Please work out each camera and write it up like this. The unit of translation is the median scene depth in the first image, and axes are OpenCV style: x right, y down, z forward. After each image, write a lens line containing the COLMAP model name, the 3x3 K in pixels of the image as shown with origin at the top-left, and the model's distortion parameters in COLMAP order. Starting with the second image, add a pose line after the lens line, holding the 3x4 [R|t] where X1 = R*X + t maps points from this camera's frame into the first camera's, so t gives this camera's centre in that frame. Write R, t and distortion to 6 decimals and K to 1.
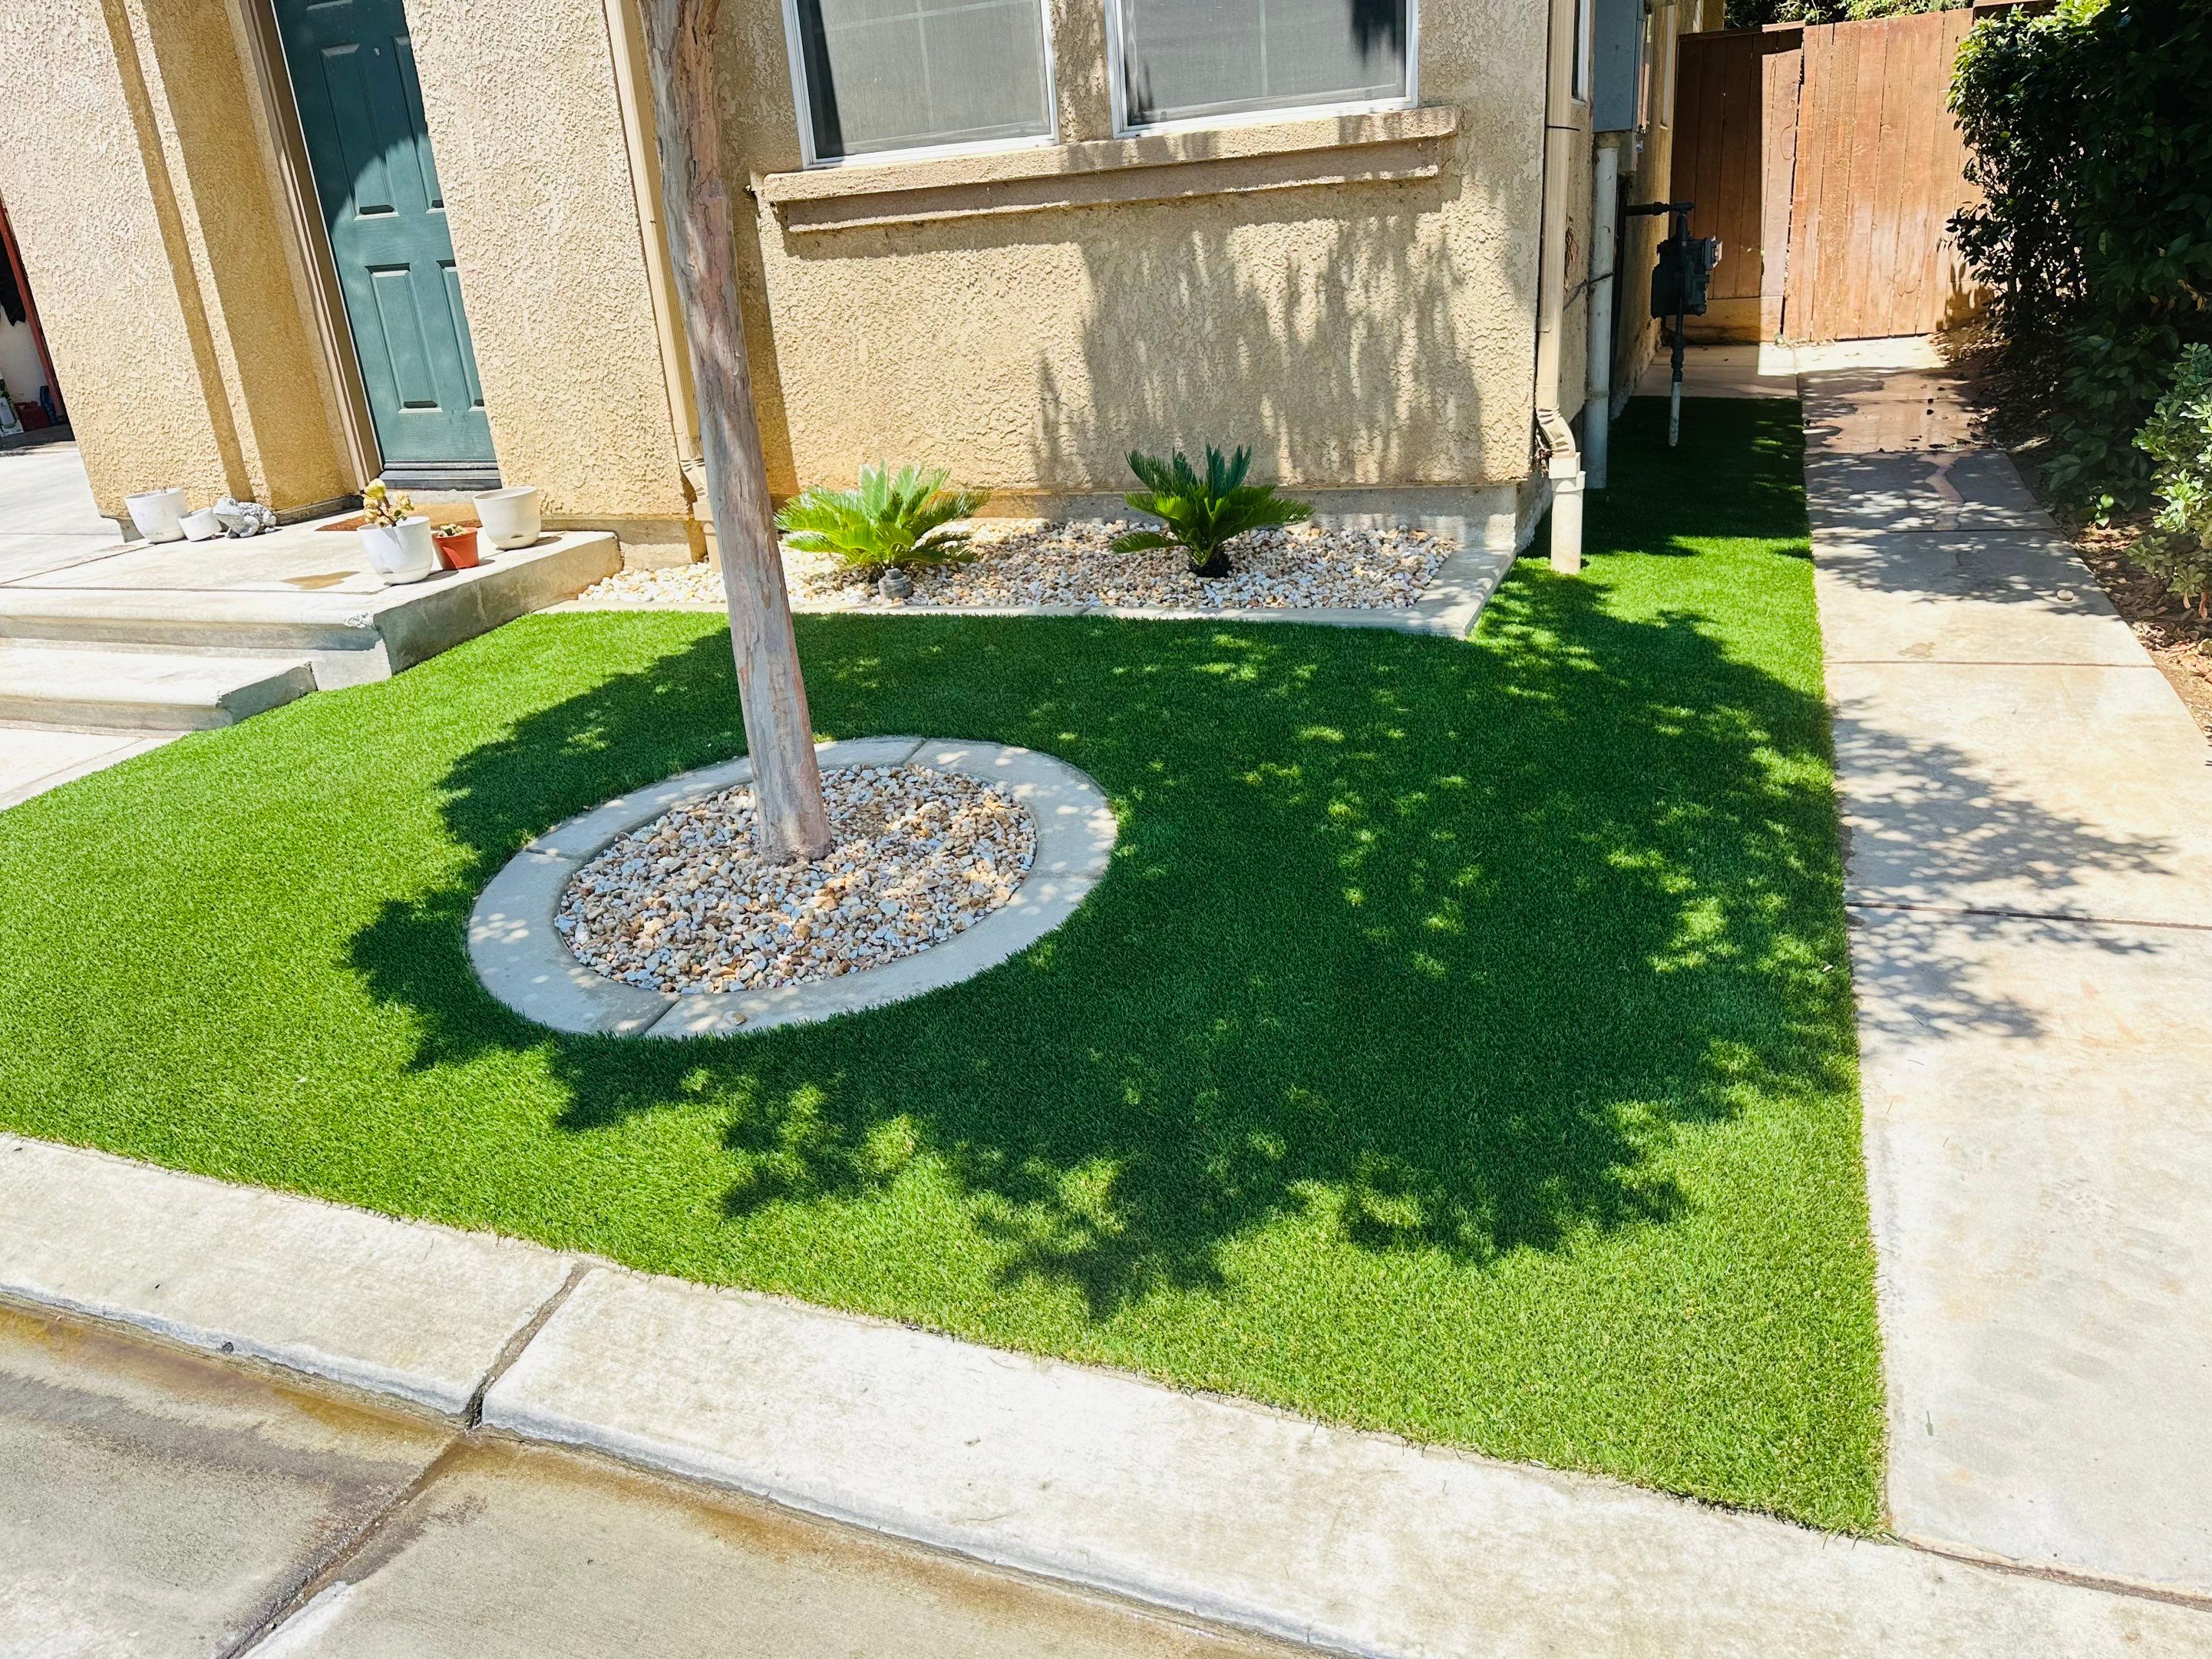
lens RADIAL K [[1555.4, 0, 1090.6], [0, 1555.4, 831.7], [0, 0, 1]] dist [0.082799, -0.116103]
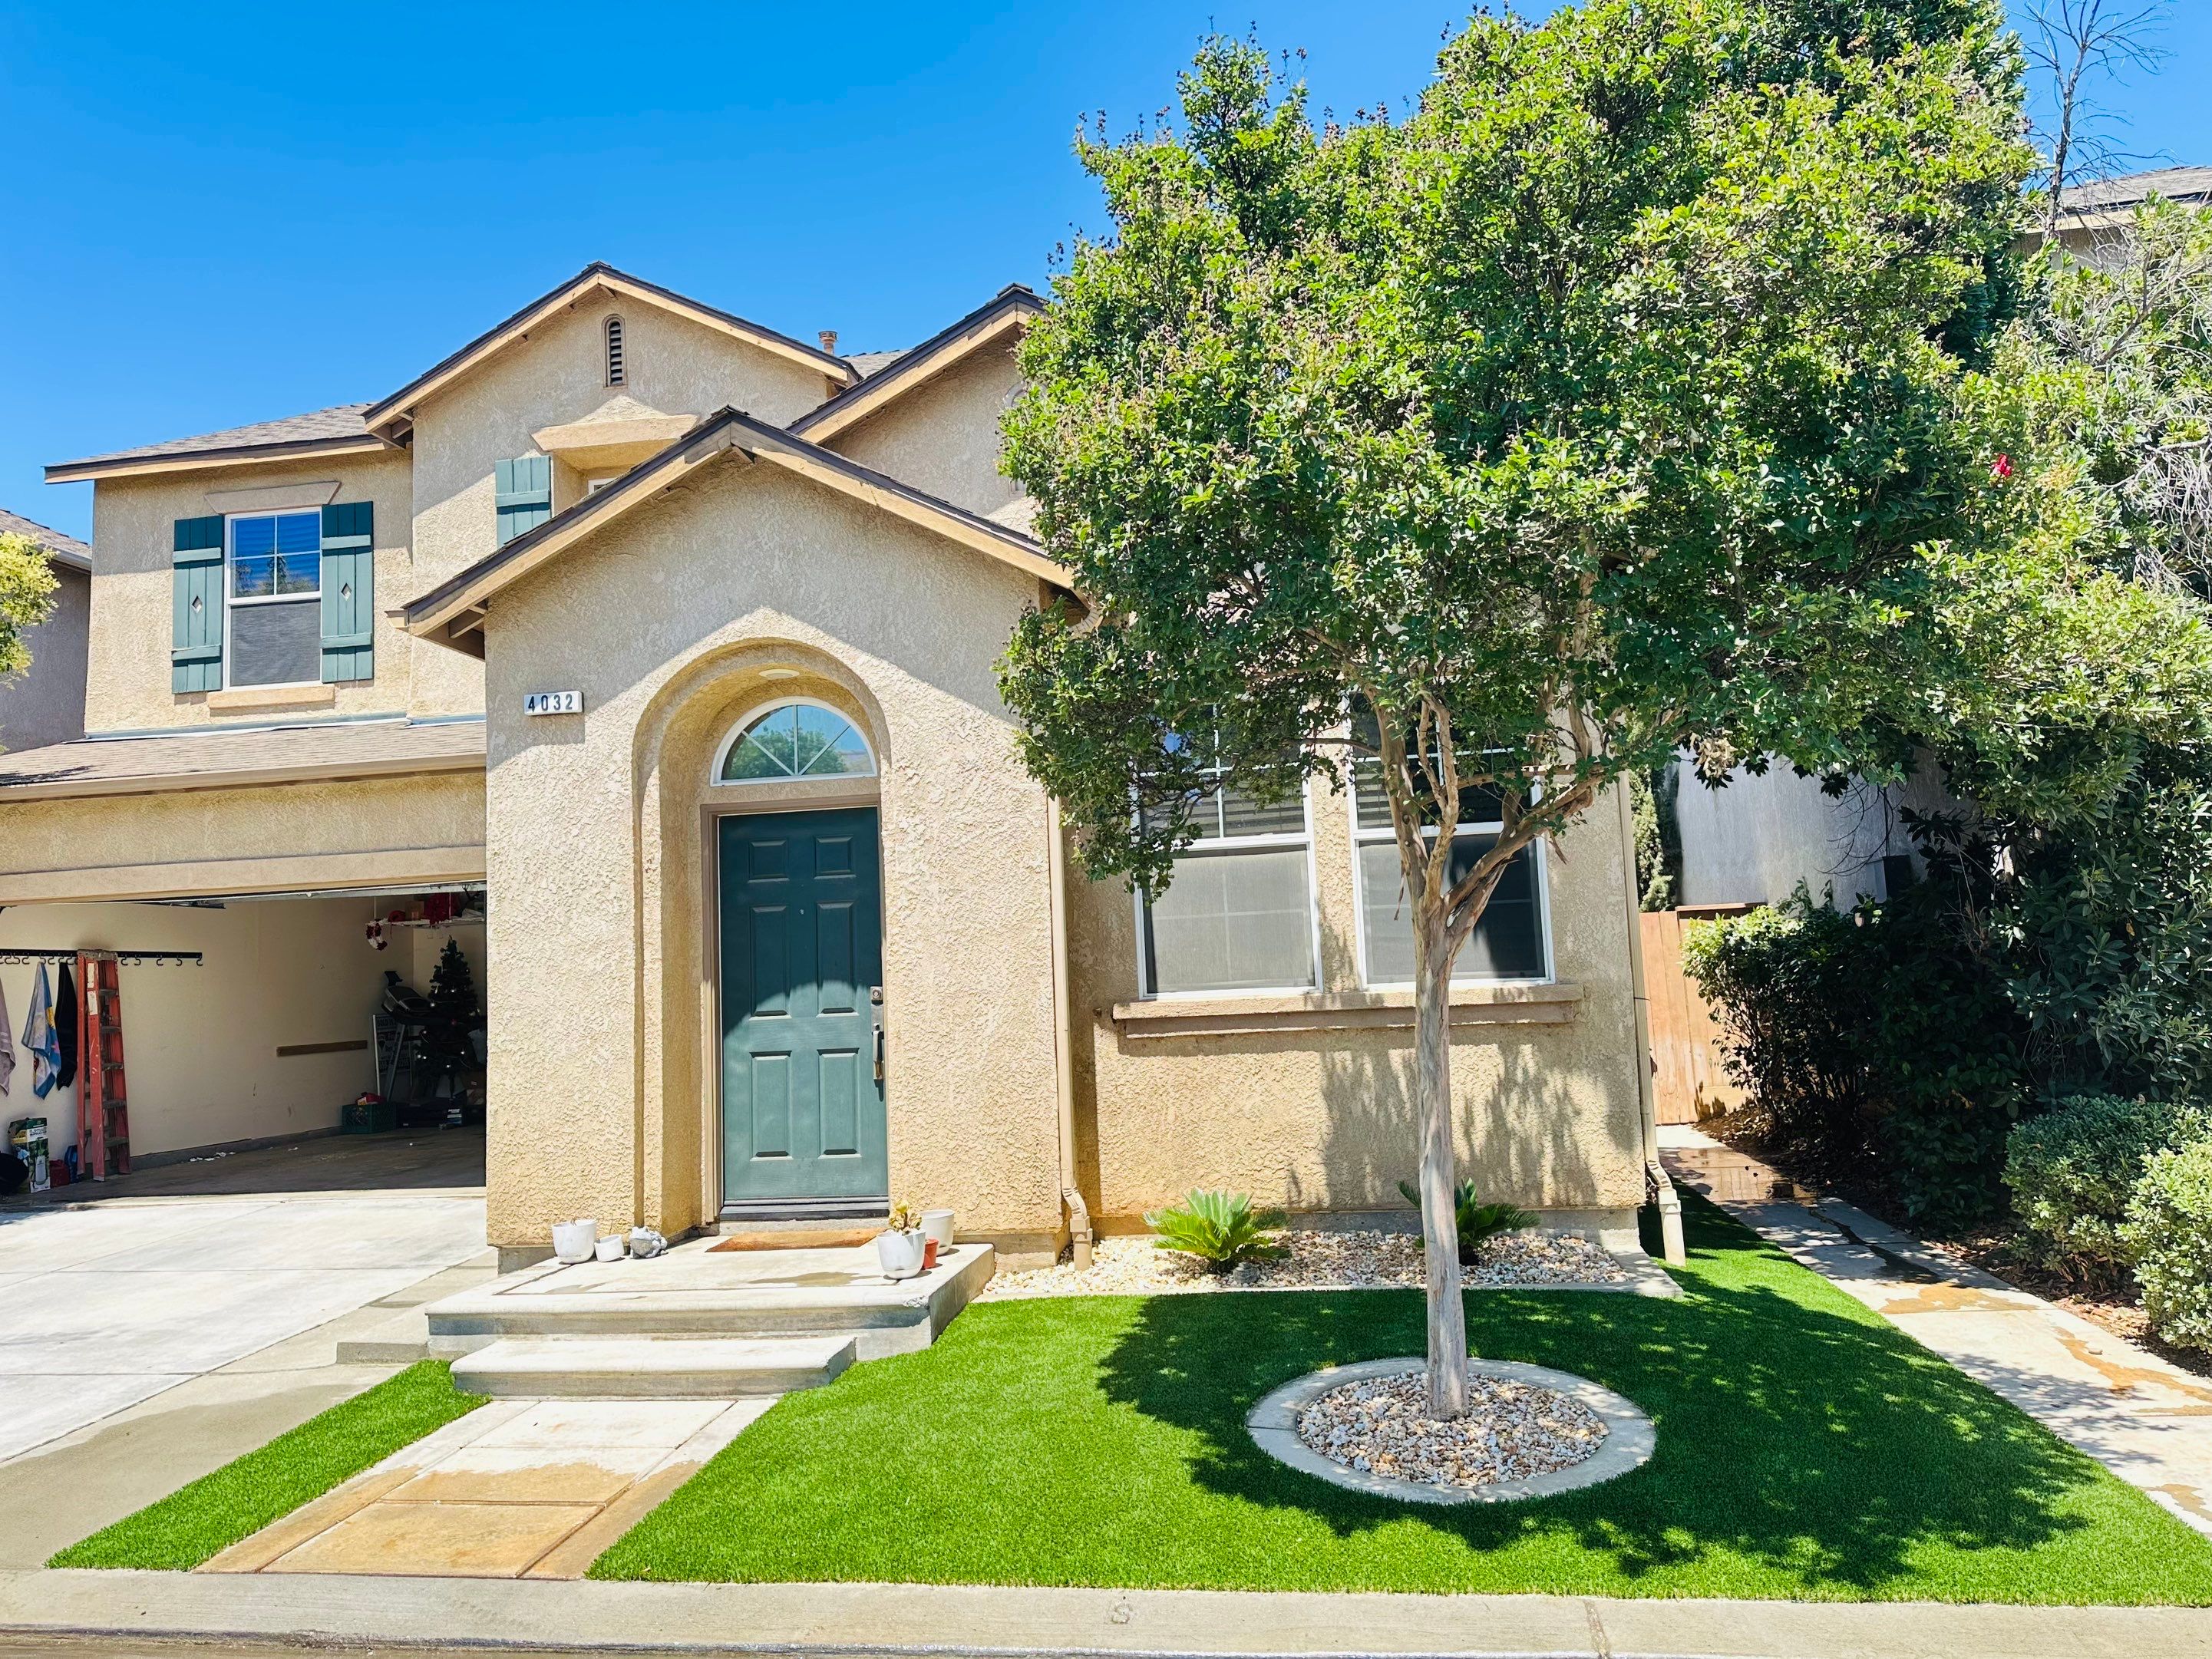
lens RADIAL K [[1555.4, 0, 1090.6], [0, 1555.4, 831.7], [0, 0, 1]] dist [0.082799, -0.116103]
pose [[0.974663, 0.055703, 0.216631, -0.612212], [0.052171, 0.885172, -0.462330, 0.139590], [-0.217509, 0.461918, 0.859838, -0.390089]]
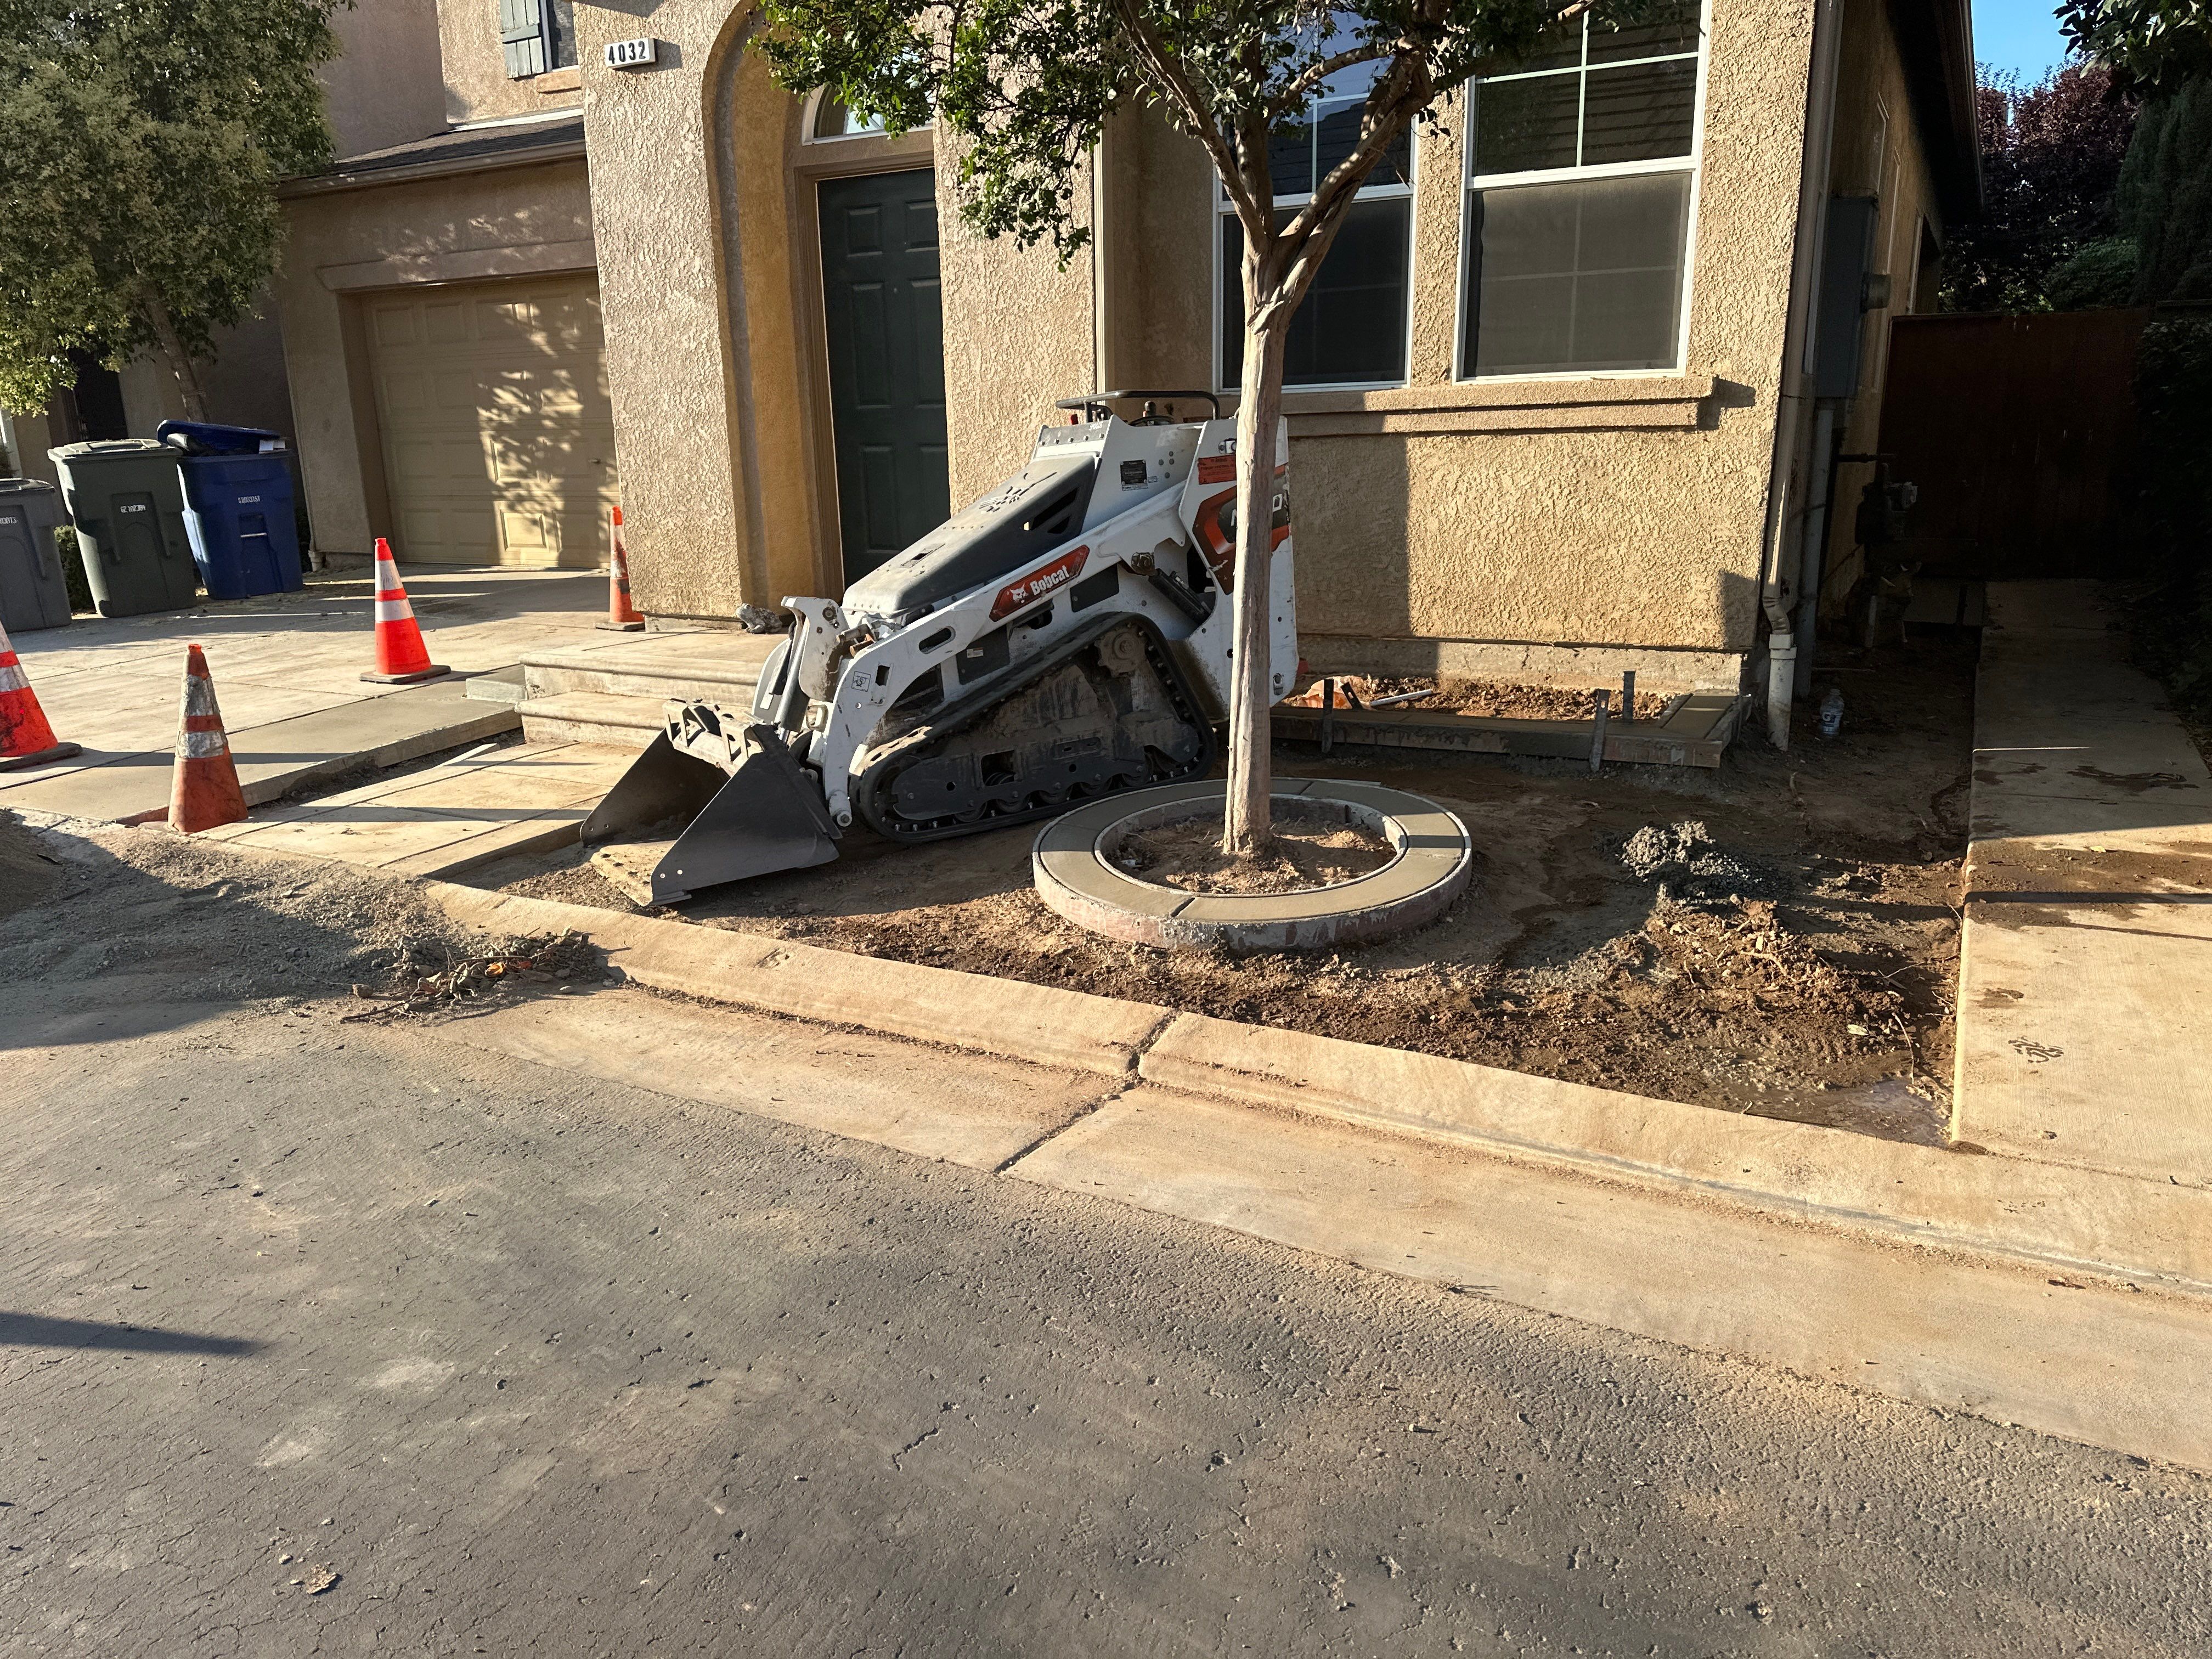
lens RADIAL K [[1545.4, 0, 1119.1], [0, 1545.4, 832.3], [0, 0, 1]] dist [0.101716, -0.154501]
pose [[0.991600, 0.085161, -0.097352, -0.105443], [-0.095727, 0.989357, -0.109588, 0.121372], [0.086983, 0.117986, 0.989198, -0.325418]]
